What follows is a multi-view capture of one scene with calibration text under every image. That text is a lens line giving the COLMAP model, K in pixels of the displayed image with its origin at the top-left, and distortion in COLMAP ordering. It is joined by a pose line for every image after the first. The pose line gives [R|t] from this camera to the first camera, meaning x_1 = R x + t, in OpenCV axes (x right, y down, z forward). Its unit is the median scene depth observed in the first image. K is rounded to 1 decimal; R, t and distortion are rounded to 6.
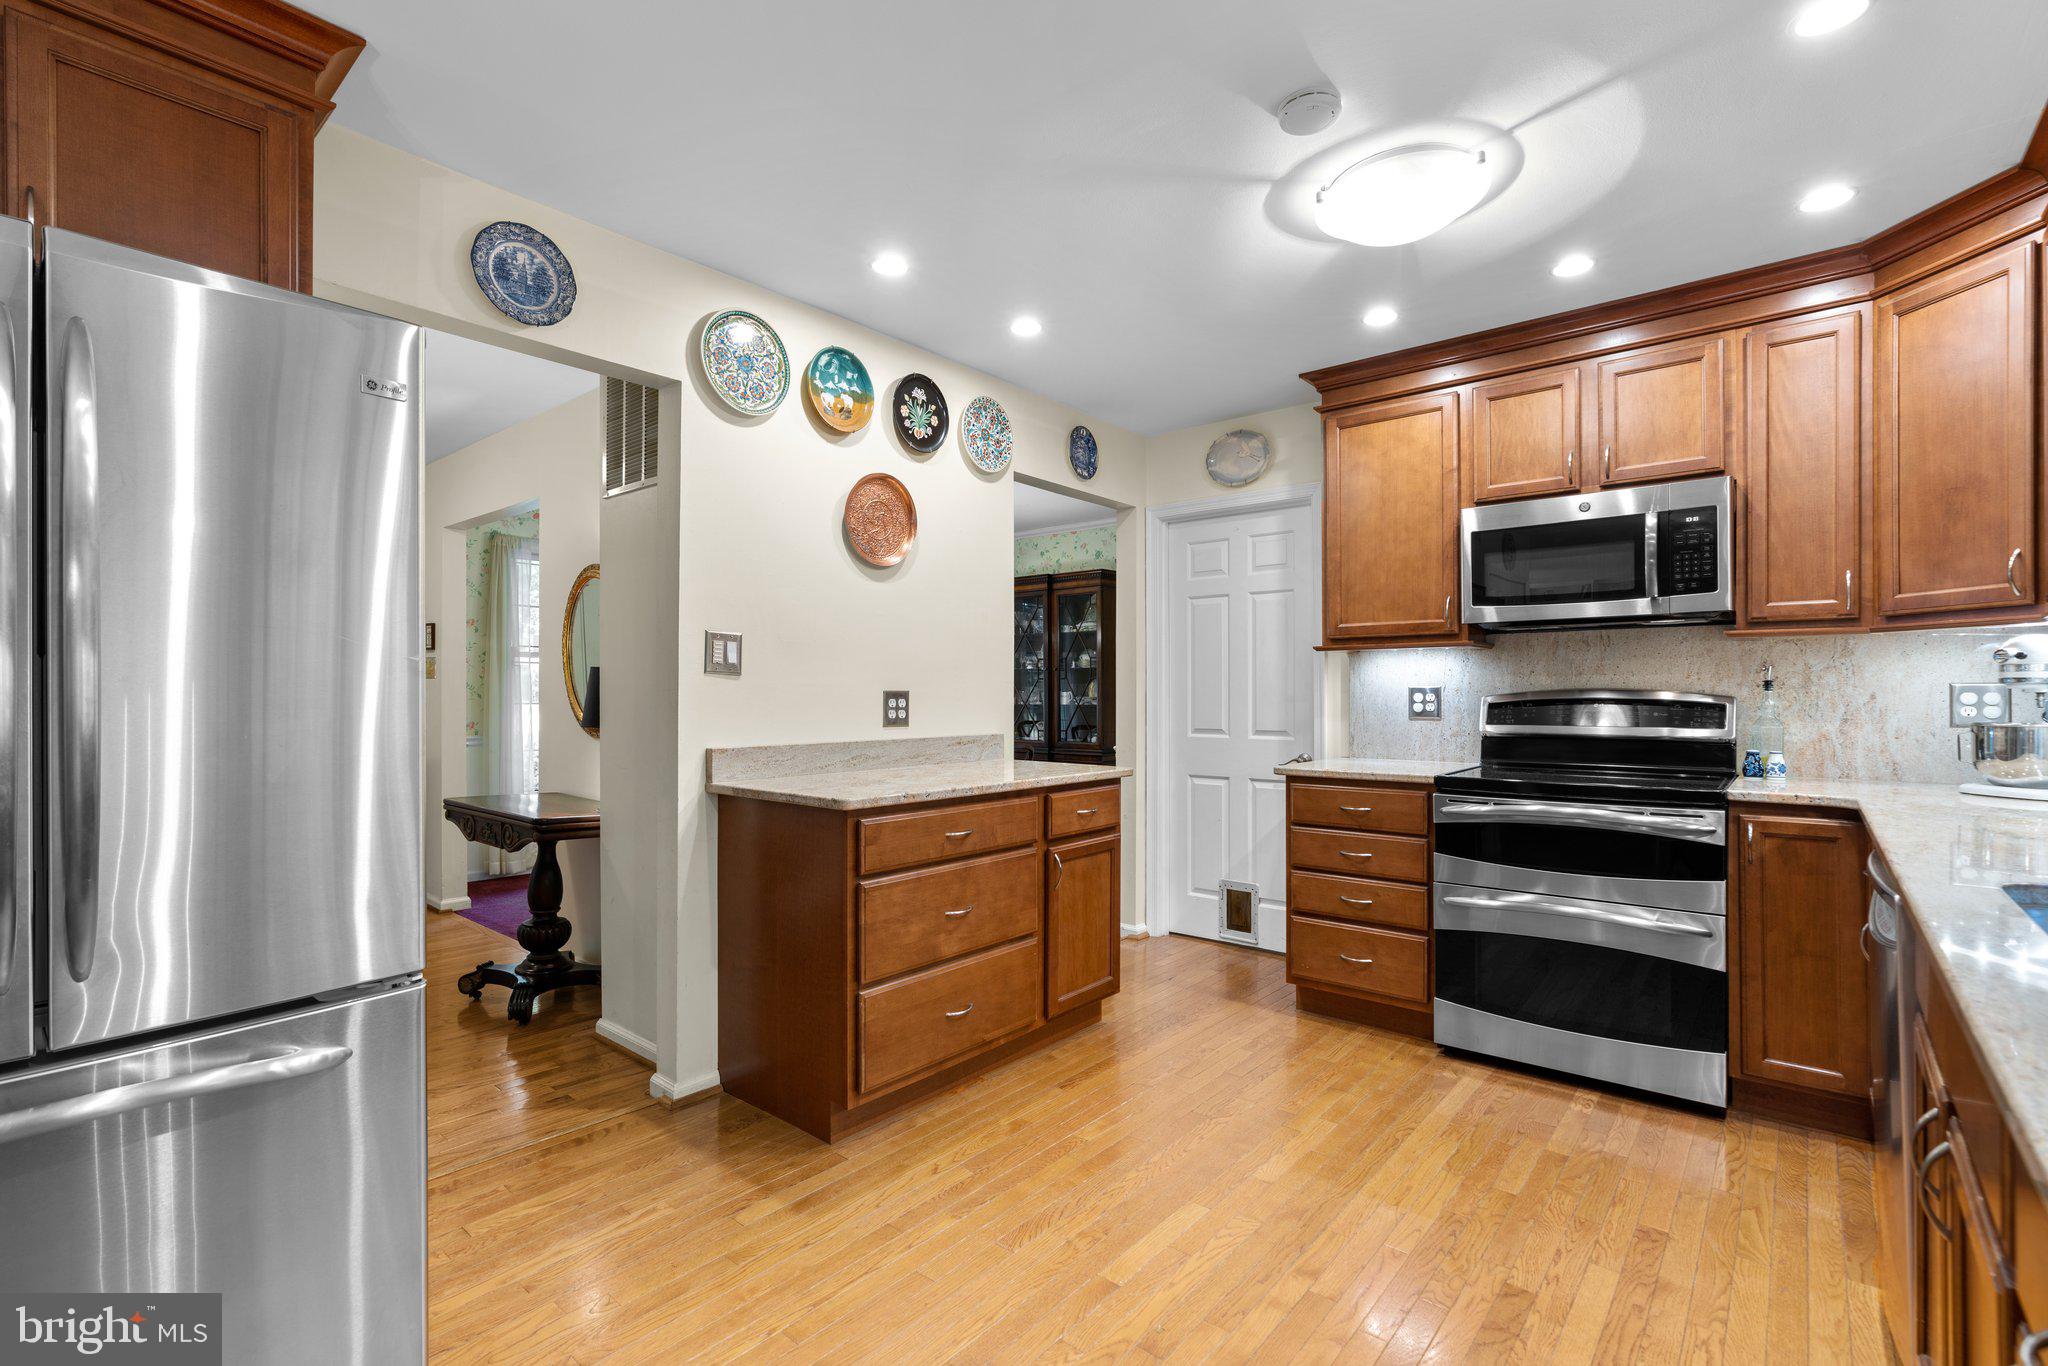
lens RADIAL K [[921.7, 0, 1021.5], [0, 921.7, 693.4], [0, 0, 1]] dist [-0.015534, 0.006296]
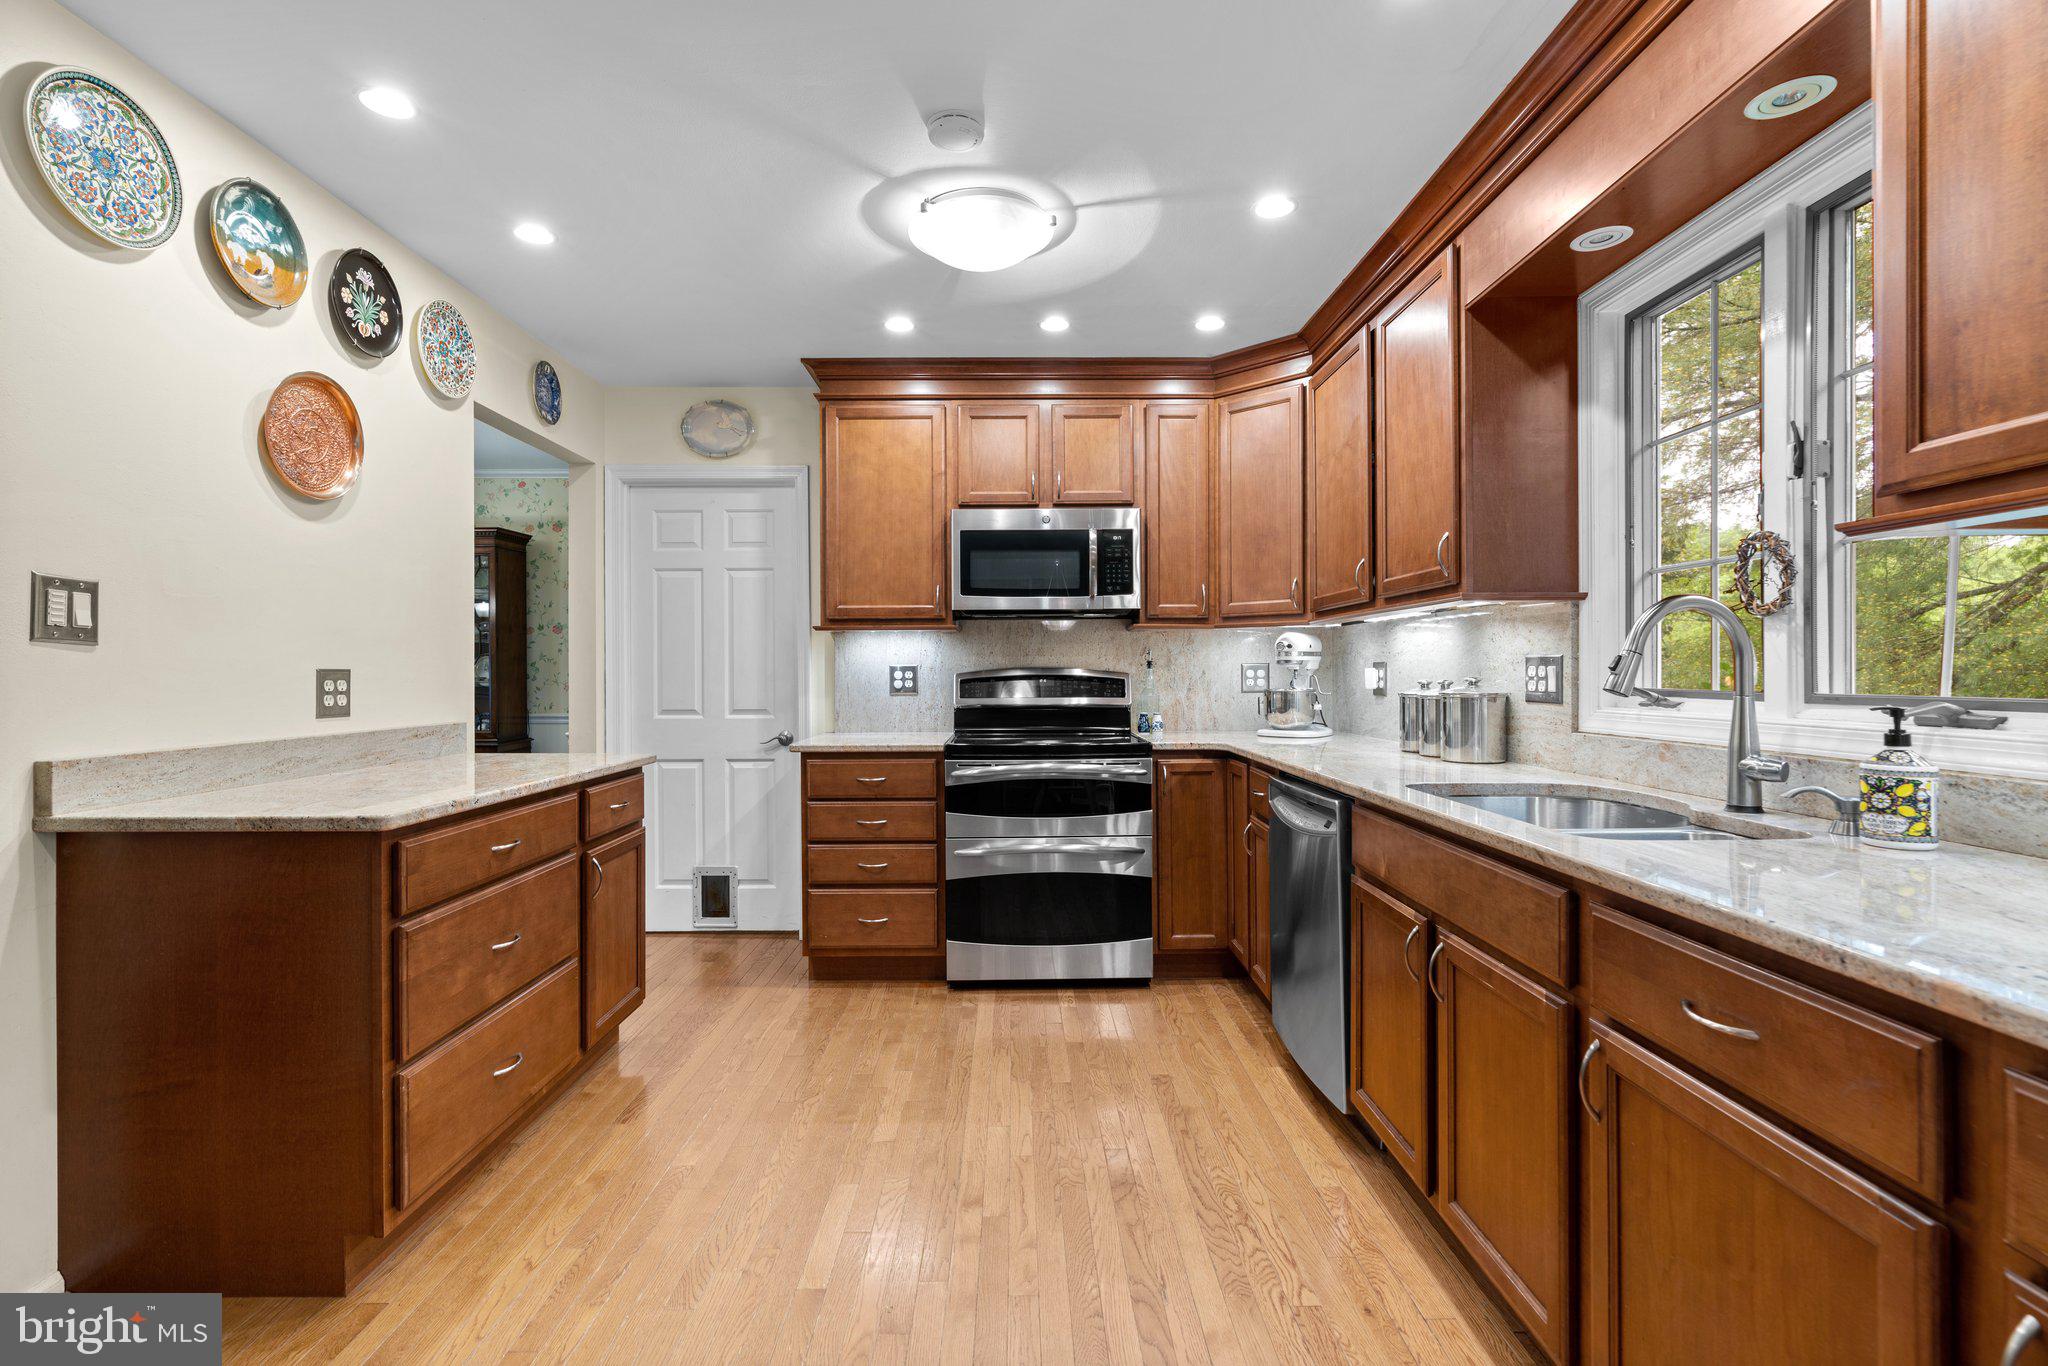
lens RADIAL K [[921.7, 0, 1022.7], [0, 921.7, 674.7], [0, 0, 1]] dist [-0.015534, 0.006296]
pose [[0.753870, -0.004716, 0.657007, -0.235130], [0.003476, 0.999989, 0.003189, 0.001265], [-0.657014, -0.000120, 0.753878, 0.091418]]
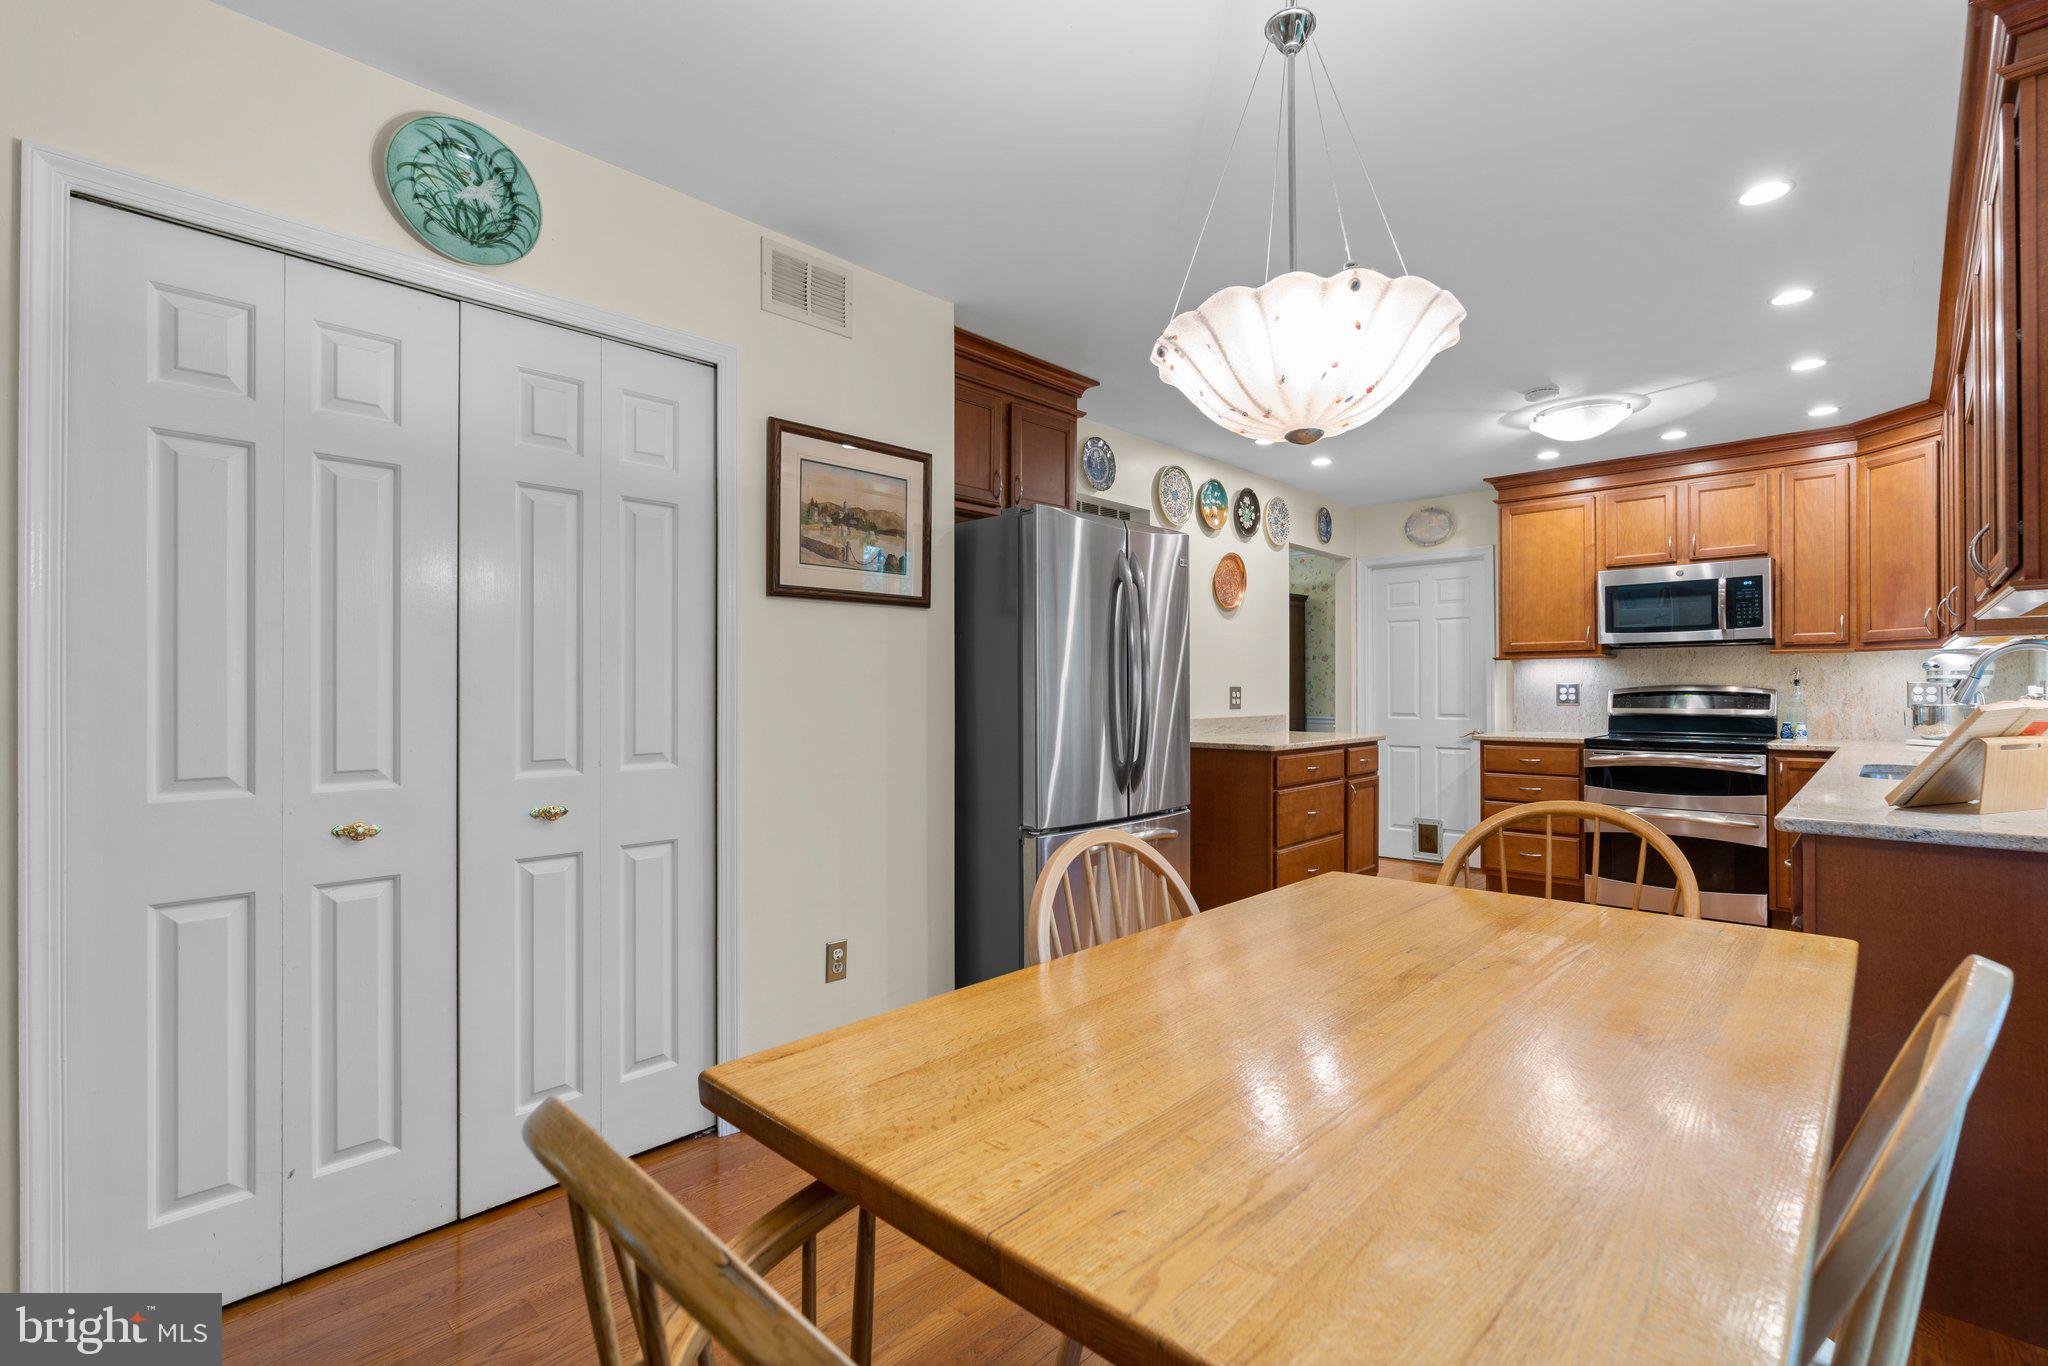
lens RADIAL K [[921.7, 0, 1024.9], [0, 921.7, 687.7], [0, 0, 1]] dist [-0.015534, 0.006296]
pose [[0.998591, -0.001315, -0.053047, -0.484496], [0.001266, 0.999999, -0.000963, 0.000050], [0.053048, 0.000894, 0.998592, -0.720178]]
